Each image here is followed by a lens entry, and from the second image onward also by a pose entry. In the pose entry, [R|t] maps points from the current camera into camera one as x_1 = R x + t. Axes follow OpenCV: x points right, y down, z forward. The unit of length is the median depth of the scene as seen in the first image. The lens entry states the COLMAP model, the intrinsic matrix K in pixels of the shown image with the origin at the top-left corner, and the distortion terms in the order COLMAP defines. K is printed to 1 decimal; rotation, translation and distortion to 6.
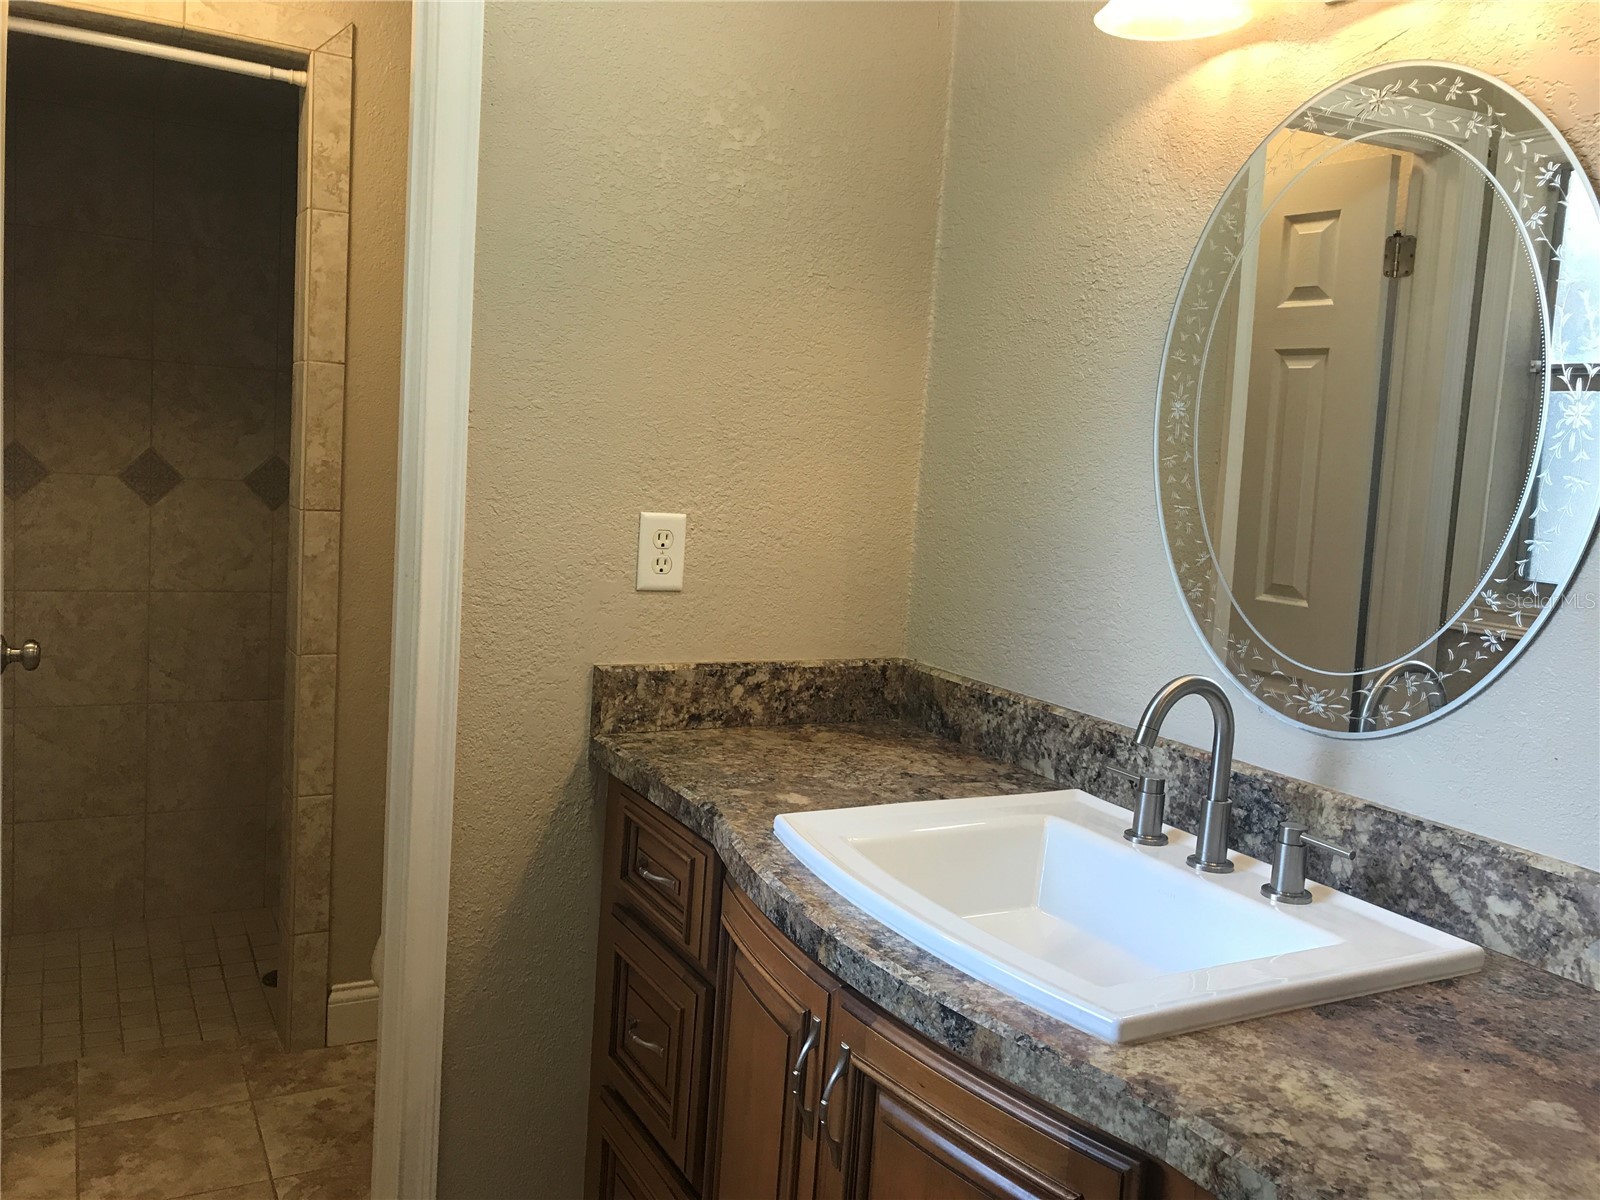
lens RADIAL K [[1299.3, 0, 800.0], [0, 1299.3, 600.0], [0, 0, 1]] dist [0.046627, -0.061345]
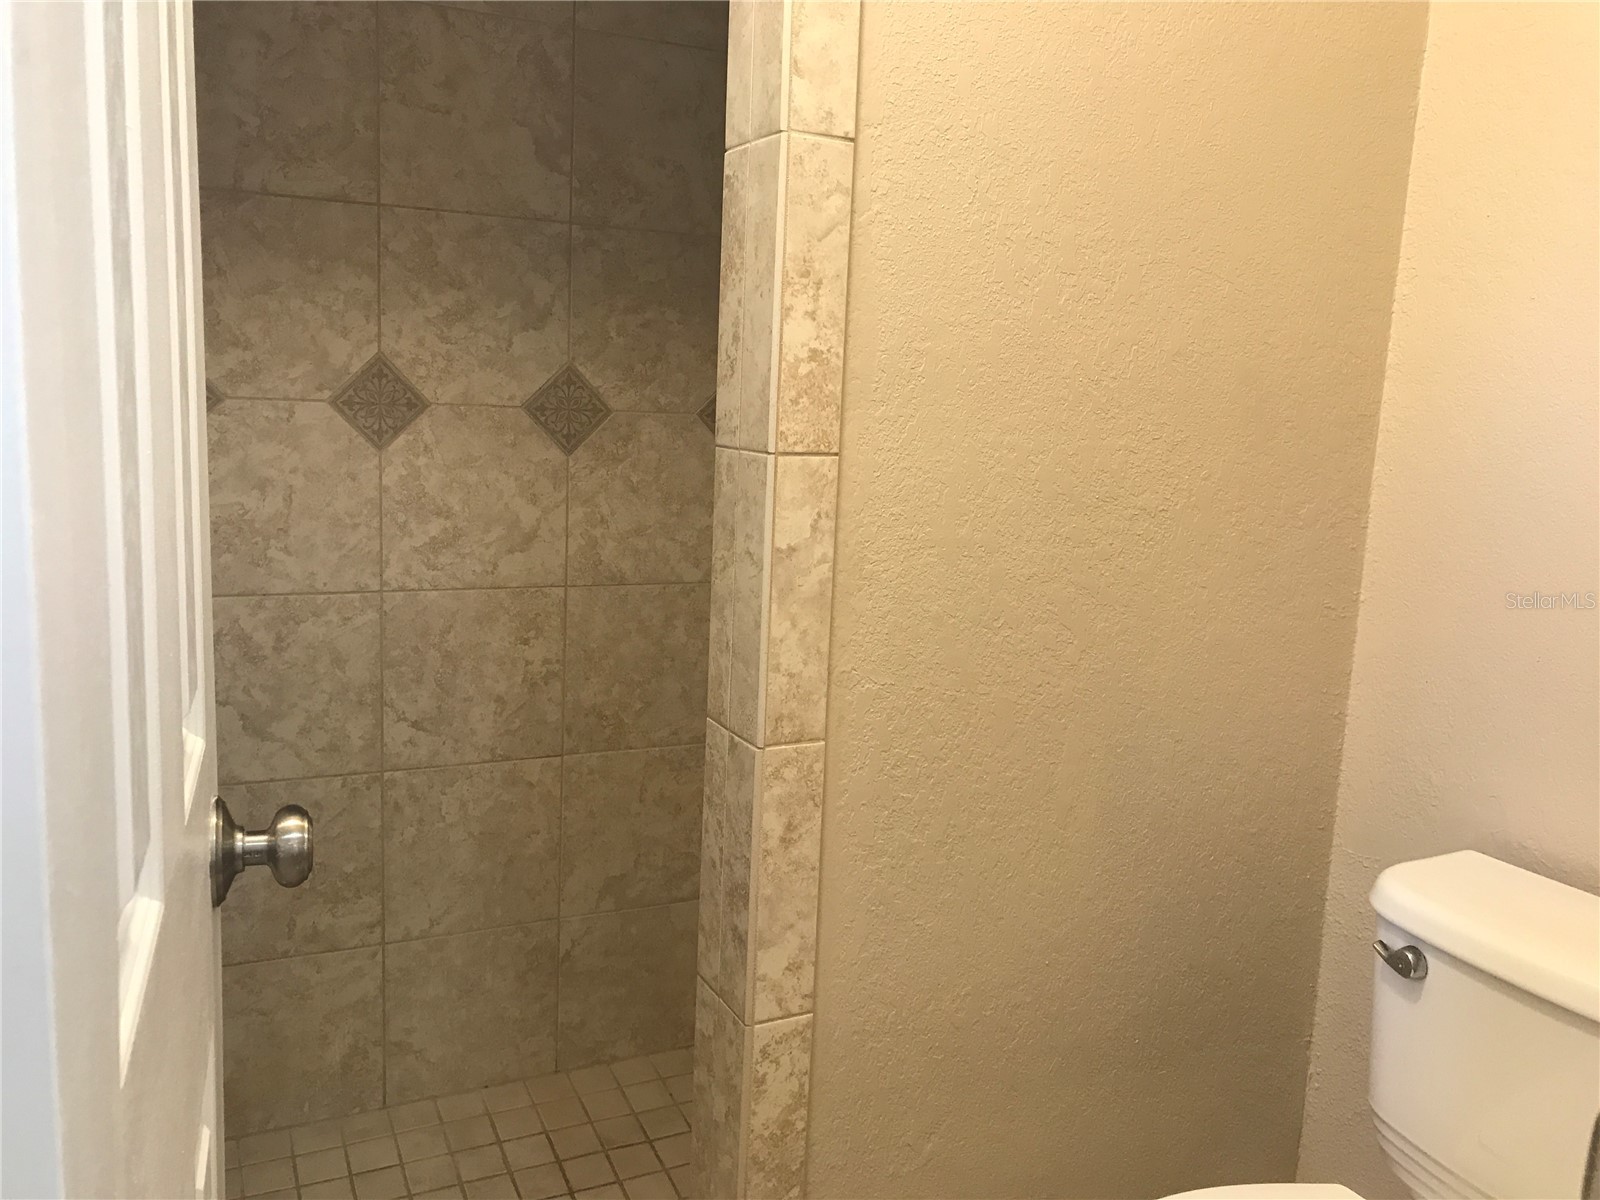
lens RADIAL K [[1277.2, 0, 800.0], [0, 1277.2, 600.0], [0, 0, 1]] dist [0.157968, -0.457531]
pose [[0.998399, -0.012479, -0.055171, -0.303823], [0.015297, 0.998584, 0.050959, -0.034186], [0.054457, -0.051721, 0.997176, 0.462223]]
